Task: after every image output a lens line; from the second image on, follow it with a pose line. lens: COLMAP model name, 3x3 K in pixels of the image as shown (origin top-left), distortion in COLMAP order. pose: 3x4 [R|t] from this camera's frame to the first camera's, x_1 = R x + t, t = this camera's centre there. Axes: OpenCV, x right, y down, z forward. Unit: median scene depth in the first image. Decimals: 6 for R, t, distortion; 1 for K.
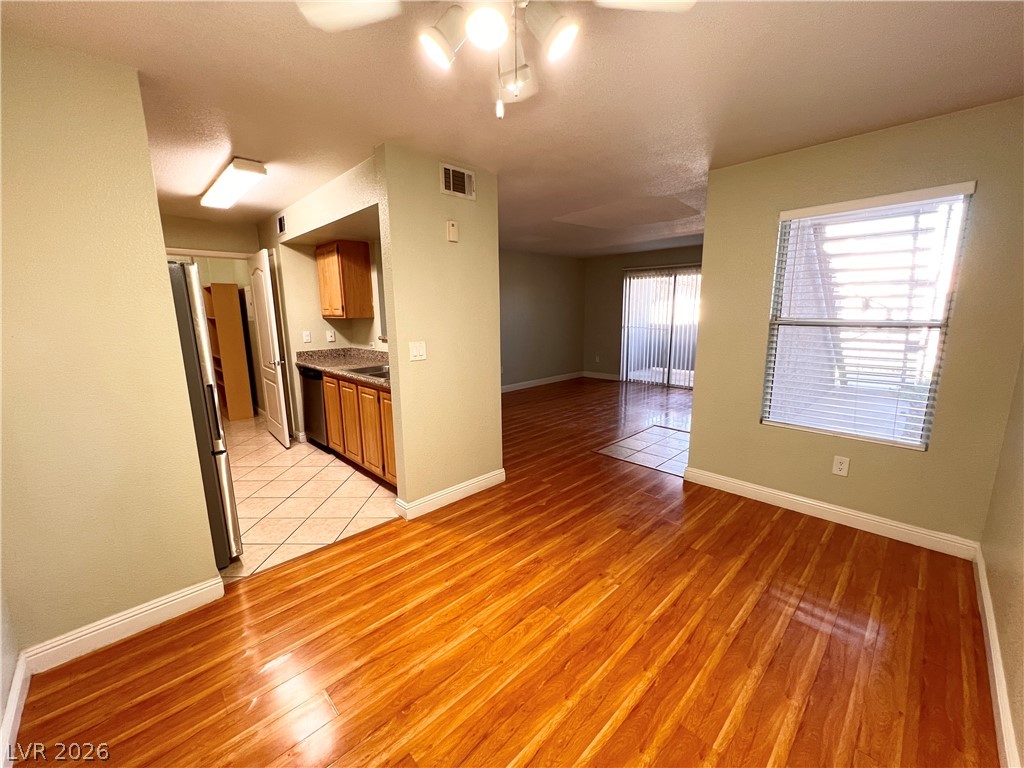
lens RADIAL K [[410.0, 0, 510.8], [0, 410.0, 385.9], [0, 0, 1]] dist [-0.000594, 0.000010]
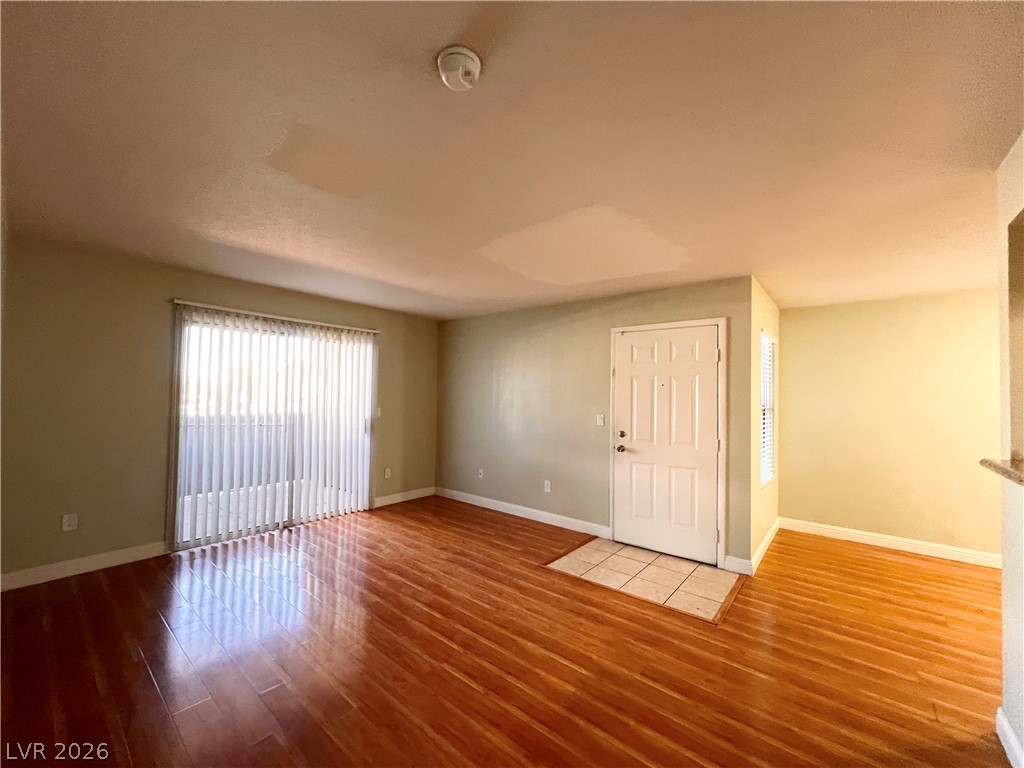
lens RADIAL K [[409.8, 0, 510.8], [0, 409.8, 386.0], [0, 0, 1]] dist [-0.001774, 0.000030]
pose [[-0.104539, 0.034532, 0.993921, -0.747788], [0.164802, 0.986181, -0.016929, -0.443825], [-0.980771, 0.162031, -0.108785, 2.541732]]
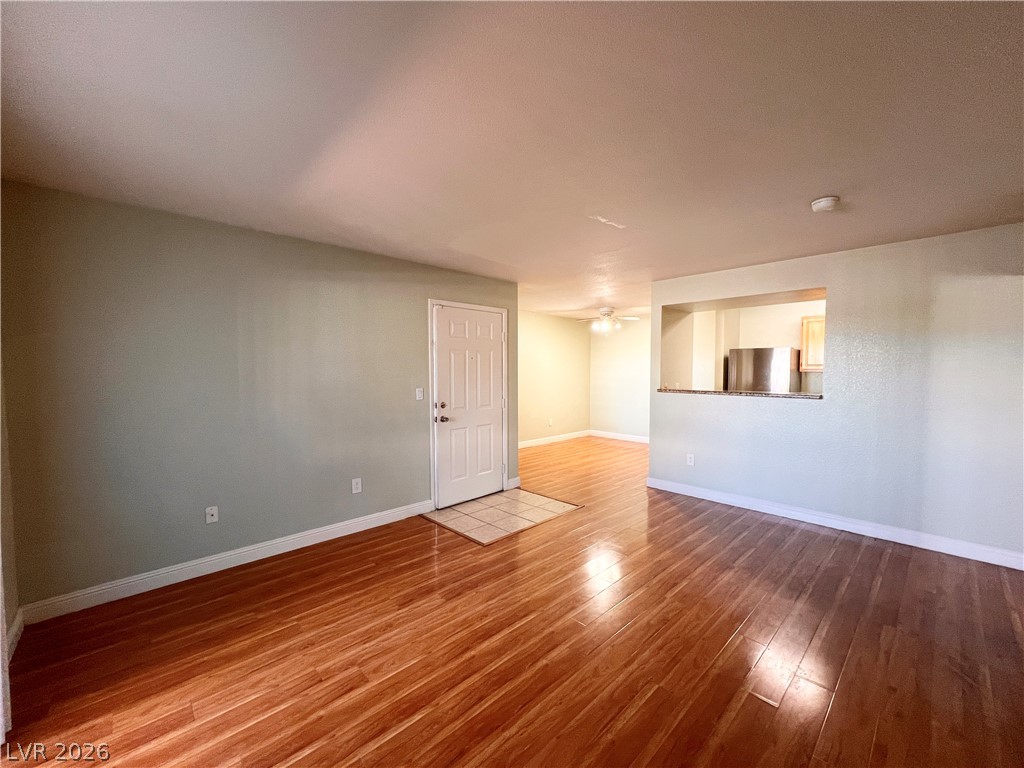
lens RADIAL K [[410.0, 0, 510.8], [0, 410.0, 385.9], [0, 0, 1]] dist [-0.000594, 0.000010]
pose [[-0.999677, 0.015419, 0.020185, 0.680322], [0.019586, 0.973917, 0.226056, -0.690784], [-0.016173, 0.226379, -0.973905, 3.712931]]
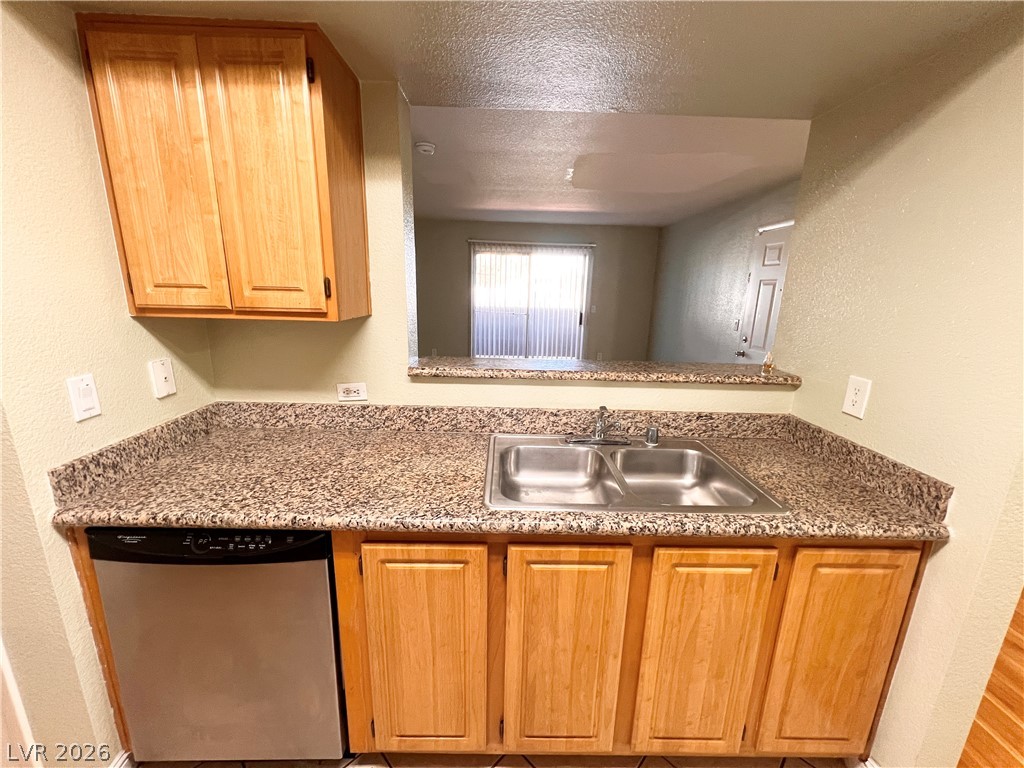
lens RADIAL K [[409.8, 0, 510.8], [0, 409.8, 386.0], [0, 0, 1]] dist [-0.001774, 0.000030]
pose [[0.690083, -0.141829, 0.709698, -1.035893], [0.097272, 0.989889, 0.103240, -0.265935], [-0.717164, -0.002210, 0.696901, 1.357568]]
